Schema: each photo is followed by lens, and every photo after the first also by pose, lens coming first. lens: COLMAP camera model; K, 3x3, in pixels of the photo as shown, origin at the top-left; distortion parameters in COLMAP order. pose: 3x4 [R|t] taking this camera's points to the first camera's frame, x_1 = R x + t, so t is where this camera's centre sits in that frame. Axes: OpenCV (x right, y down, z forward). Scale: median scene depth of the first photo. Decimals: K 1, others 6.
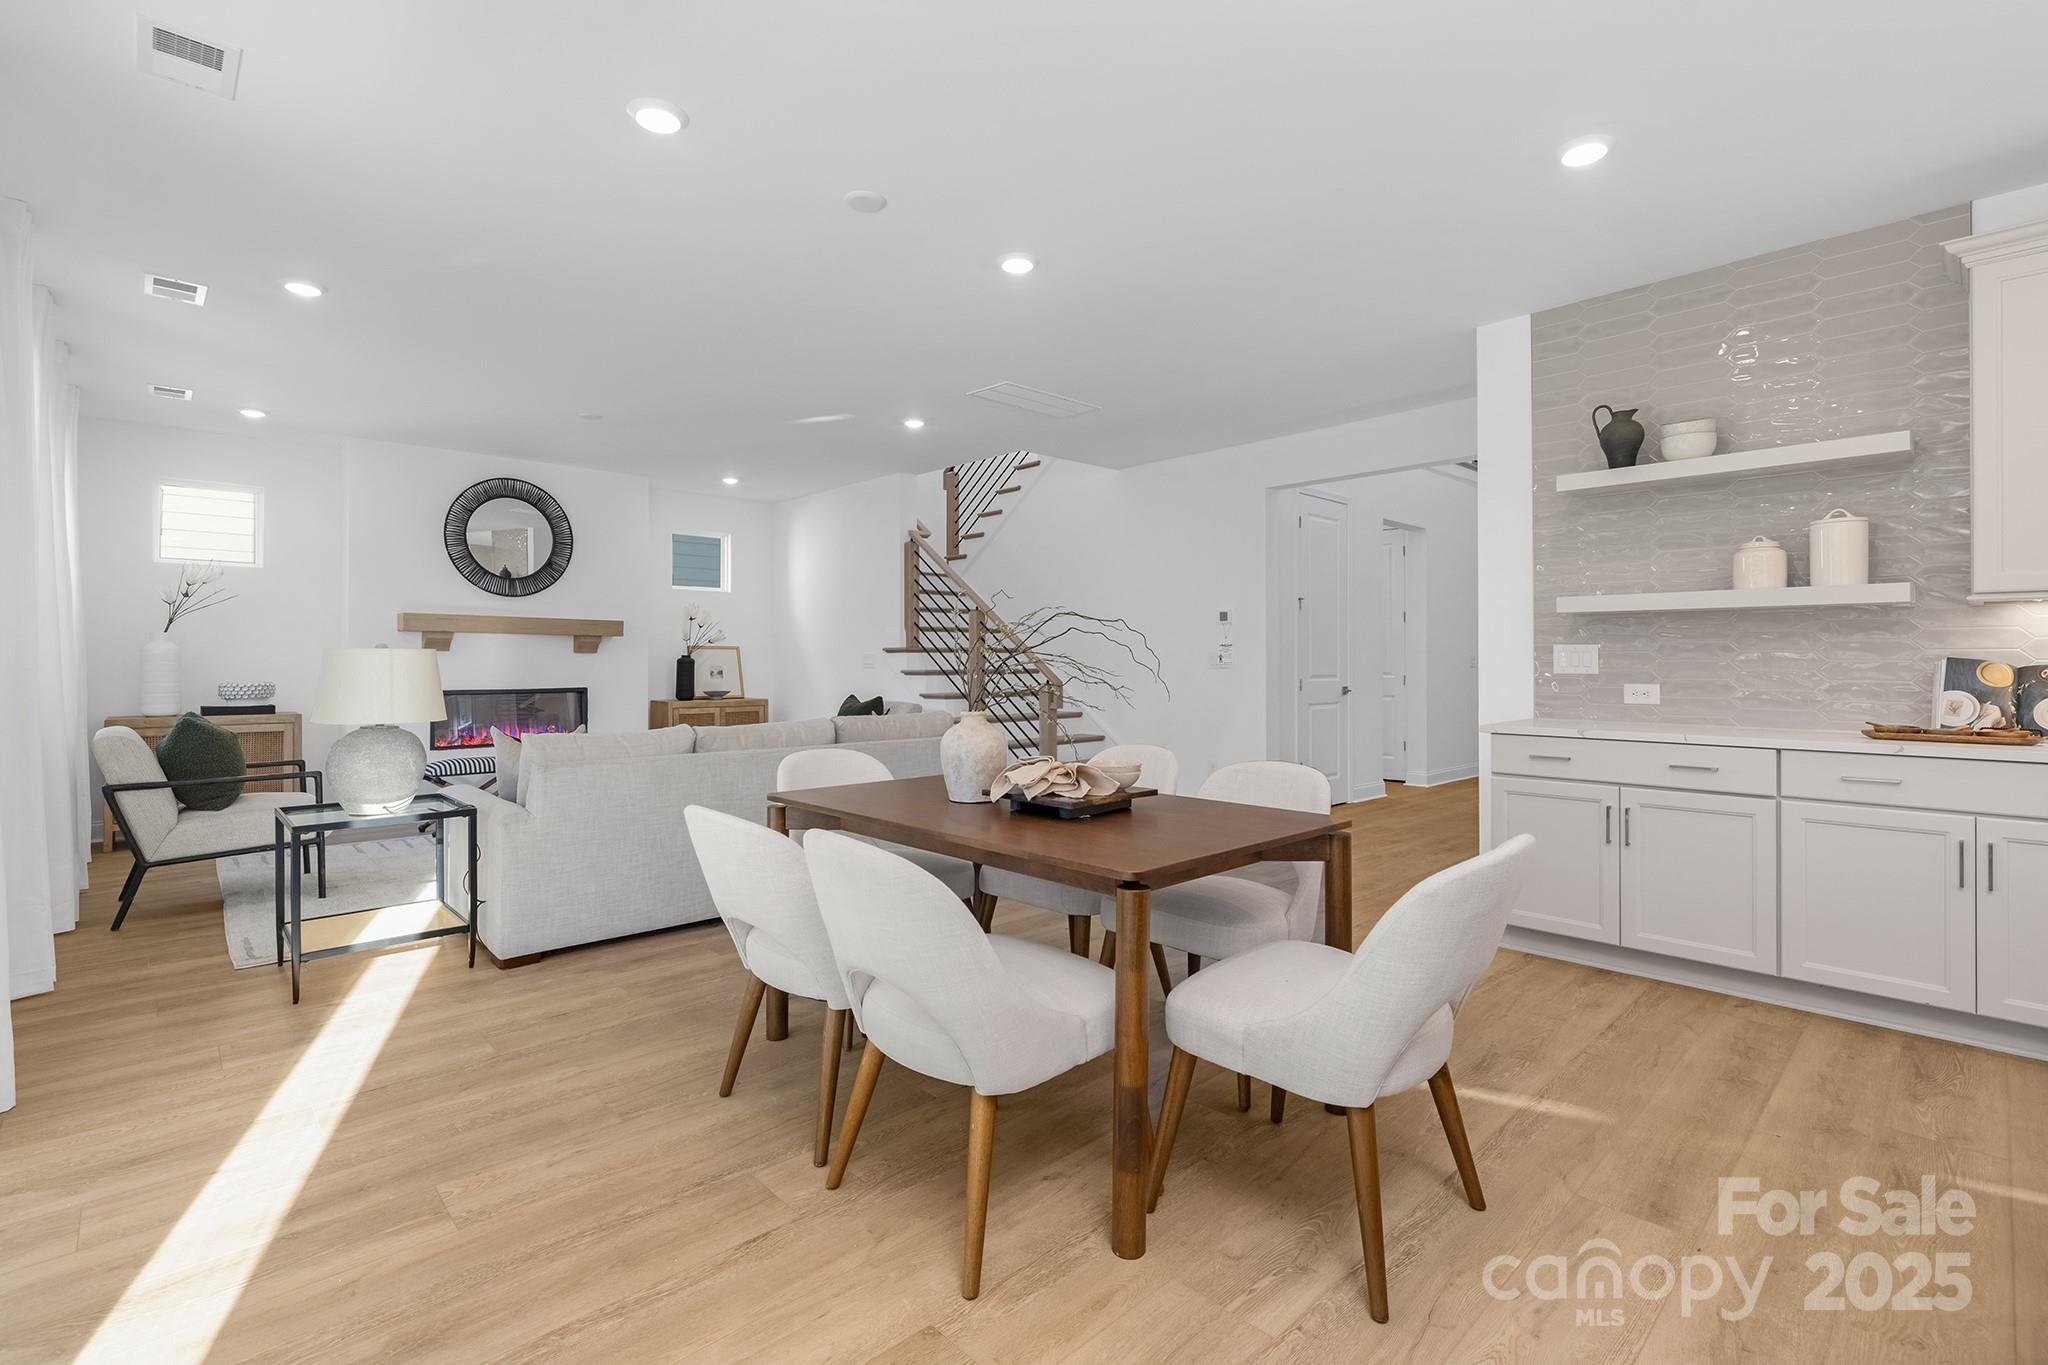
lens RADIAL K [[909.1, 0, 1027.4], [0, 909.1, 668.6], [0, 0, 1]] dist [-0.002762, -0.000737]
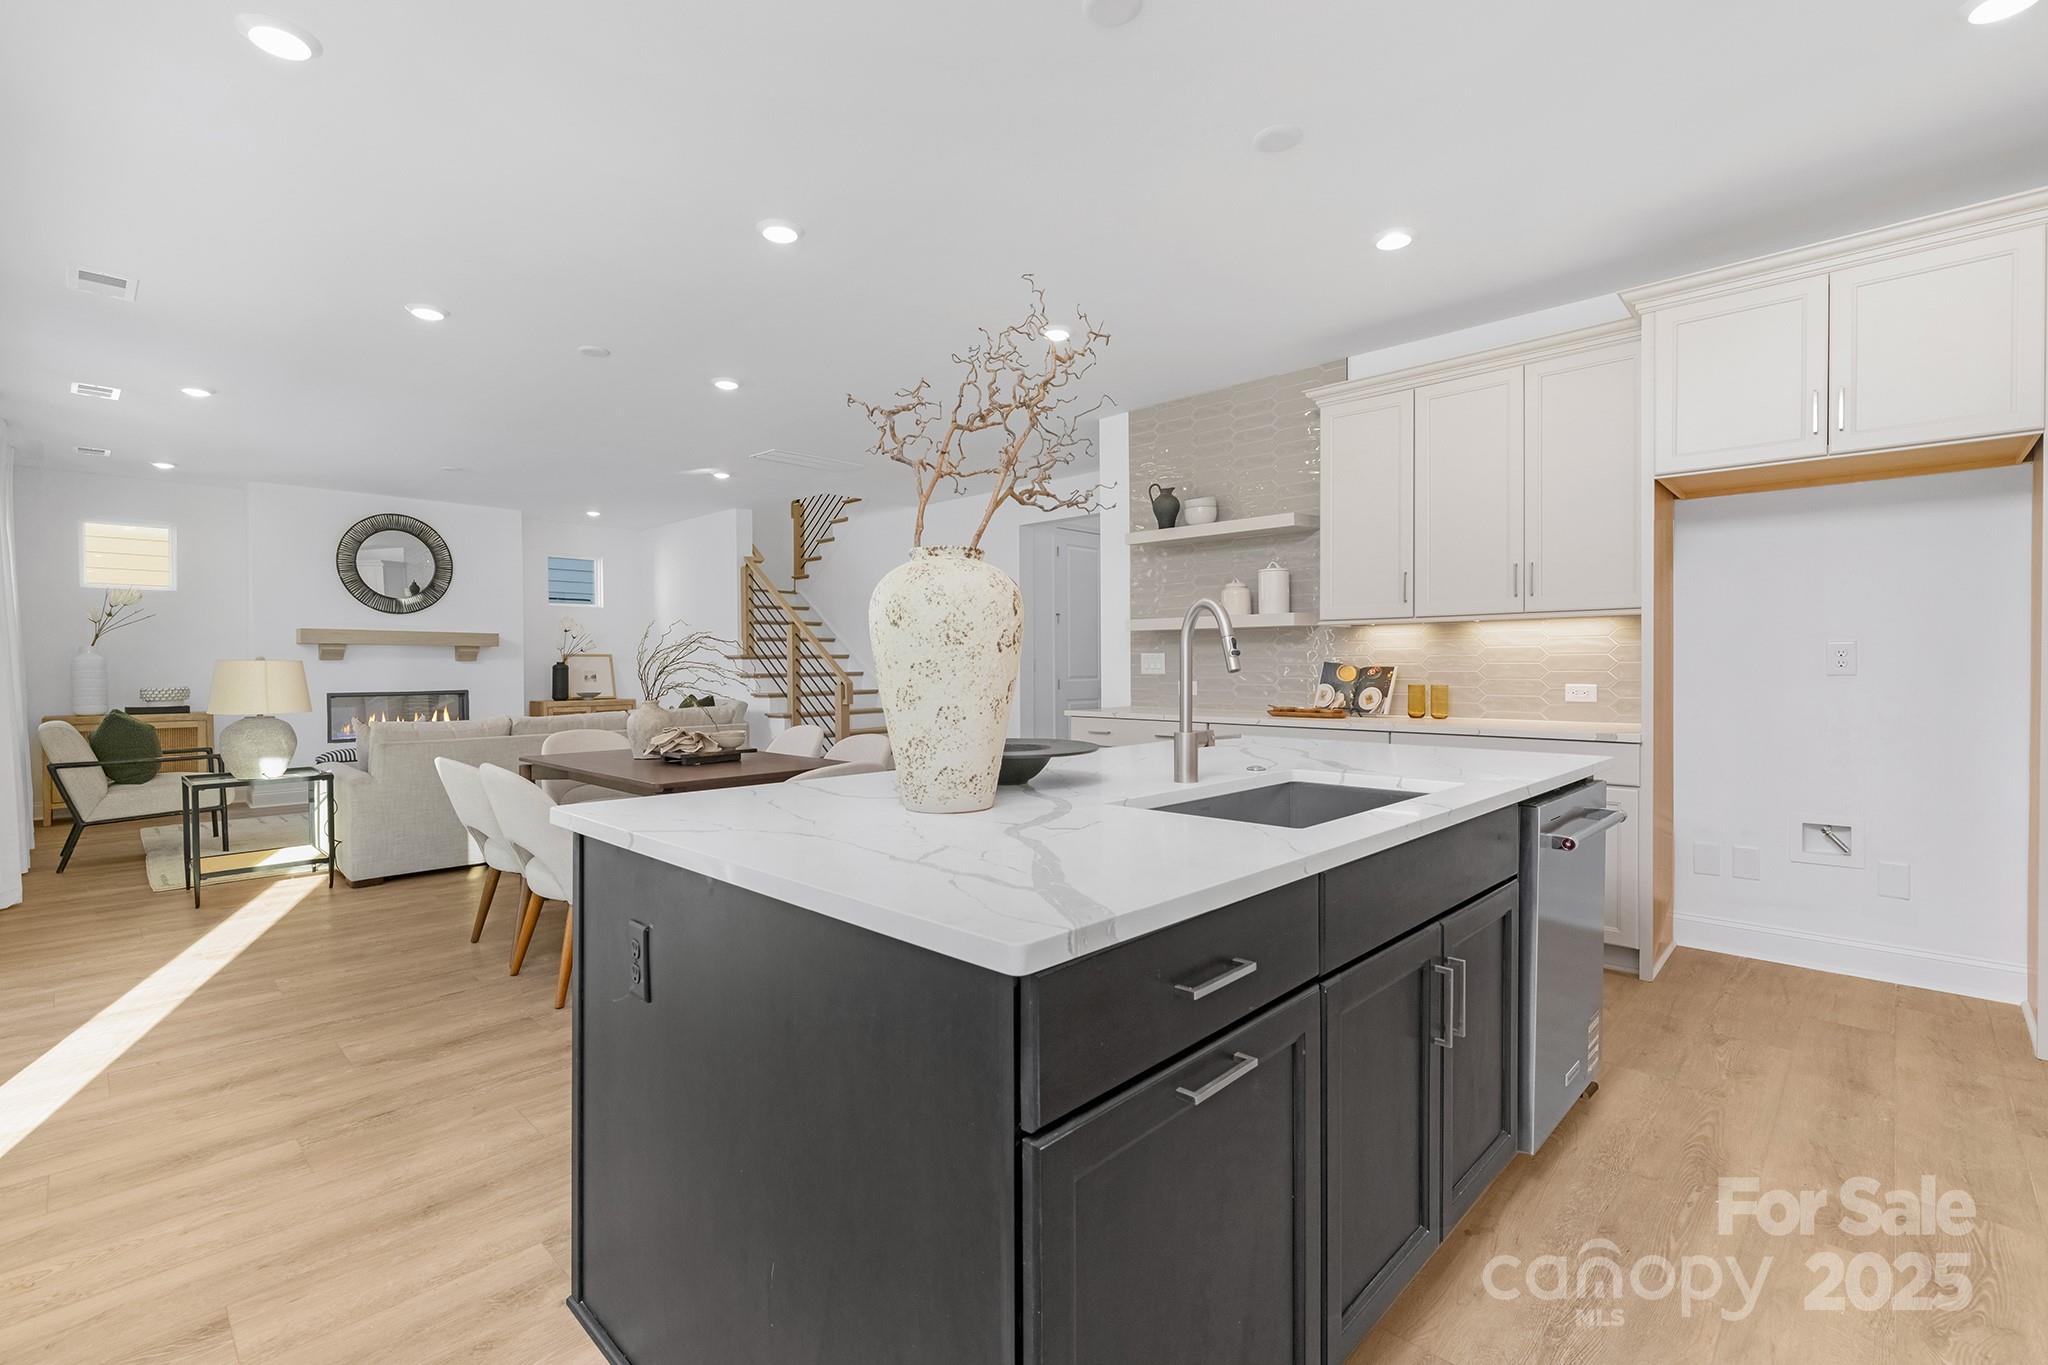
lens RADIAL K [[897.1, 0, 1019.9], [0, 897.1, 688.5], [0, 0, 1]] dist [0.001854, 0.000957]
pose [[0.999084, -0.006199, 0.042349, 0.260167], [0.005392, 0.999802, 0.019135, 0.000375], [-0.042459, -0.018889, 0.998920, -0.281393]]
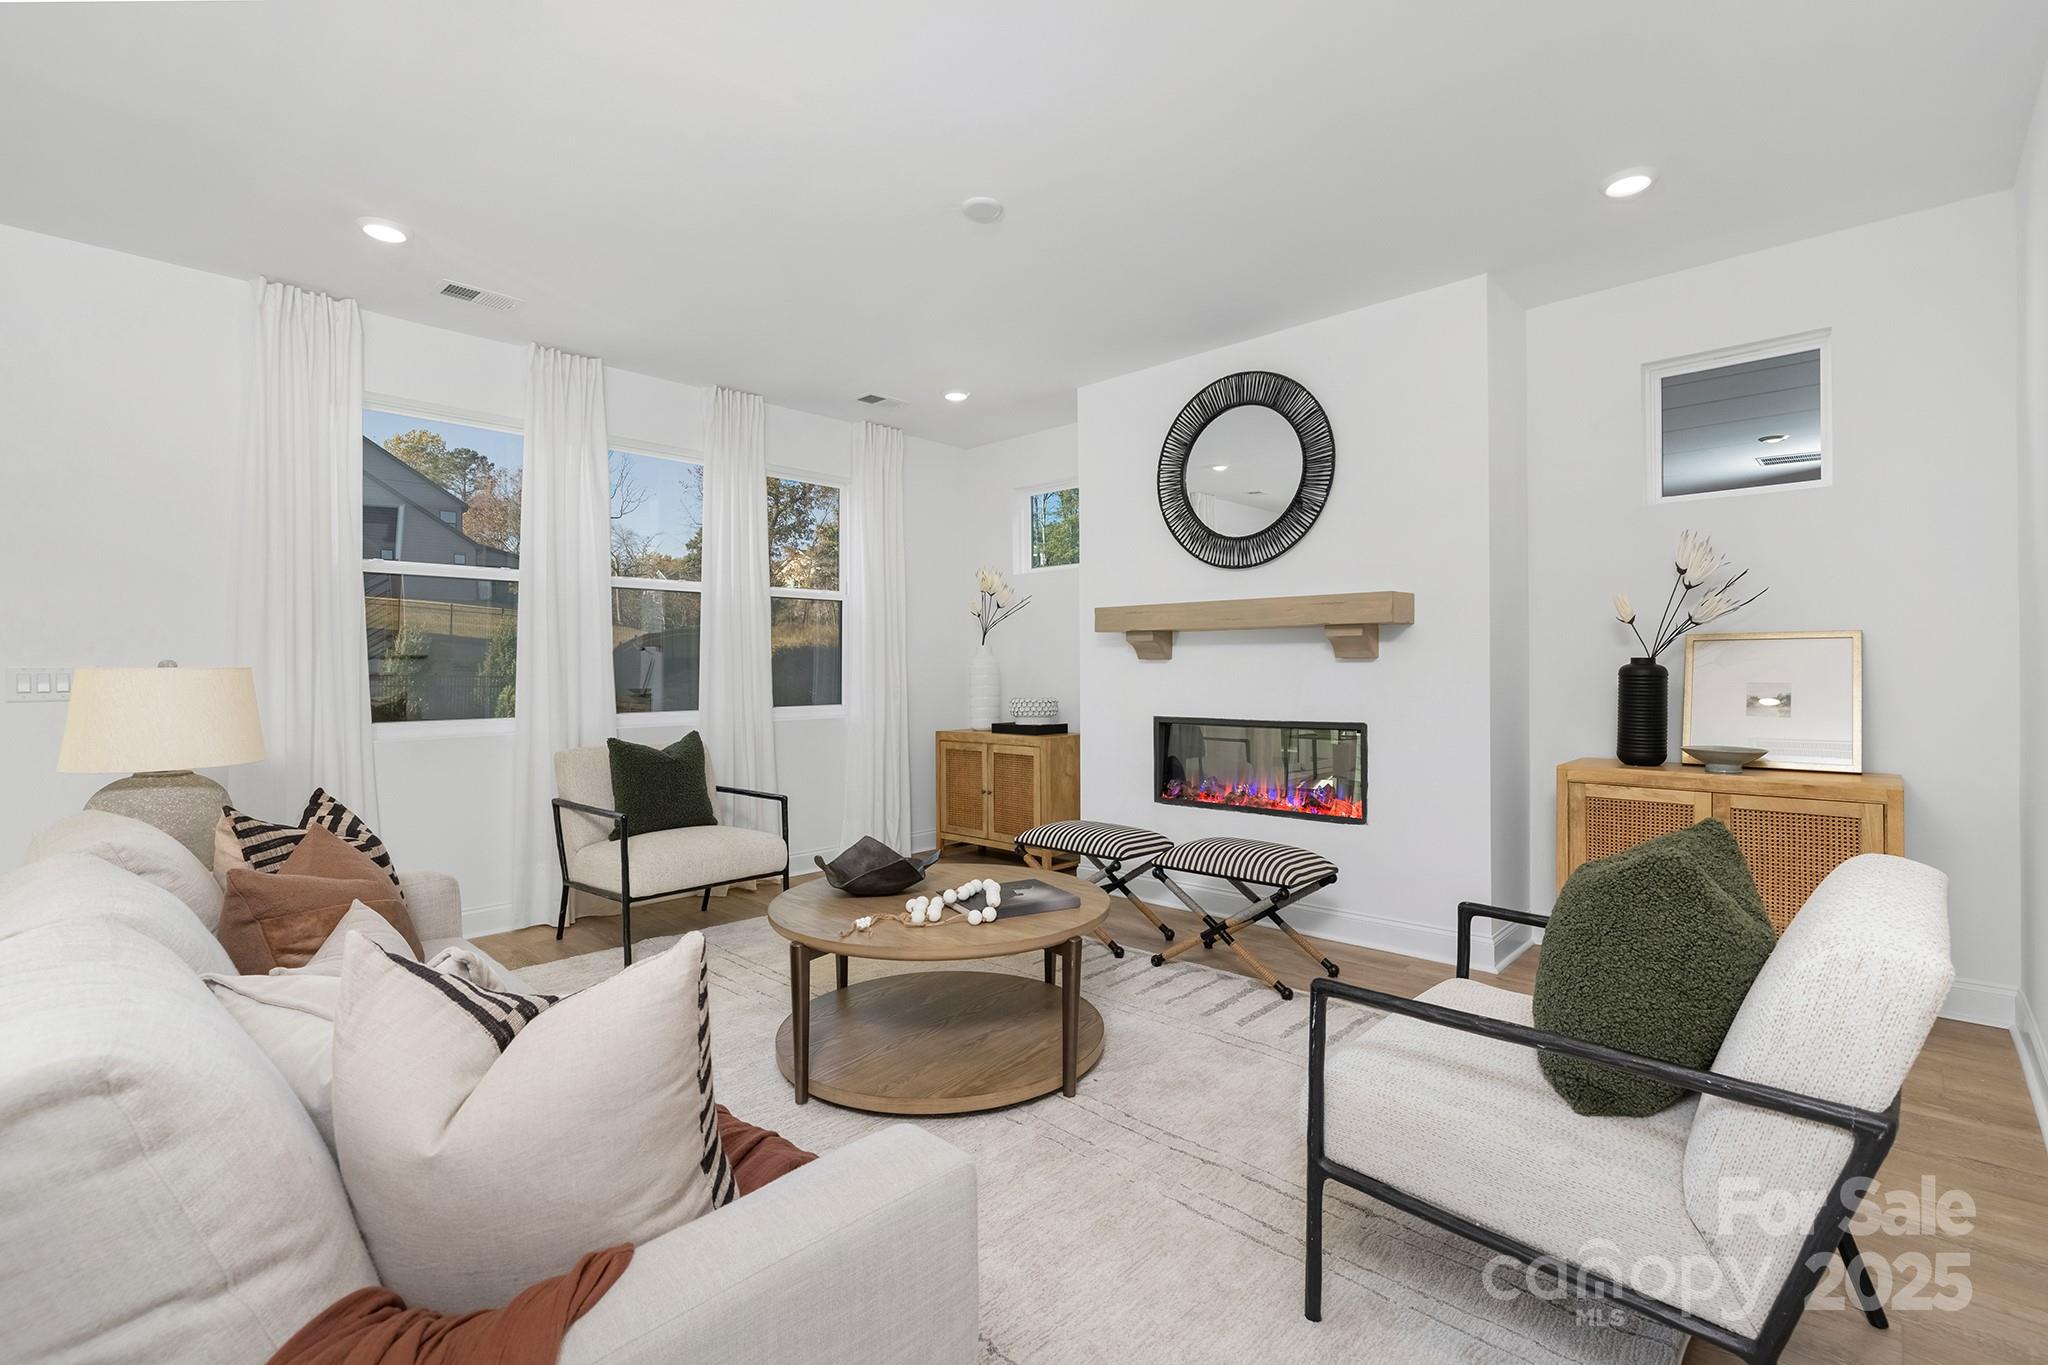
lens RADIAL K [[909.1, 0, 1027.4], [0, 909.1, 668.6], [0, 0, 1]] dist [-0.002762, -0.000737]
pose [[0.052382, -0.003292, -0.998622, 0.044736], [-0.000310, 0.999994, -0.003313, -0.012666], [0.998627, 0.000483, 0.052381, 1.095097]]
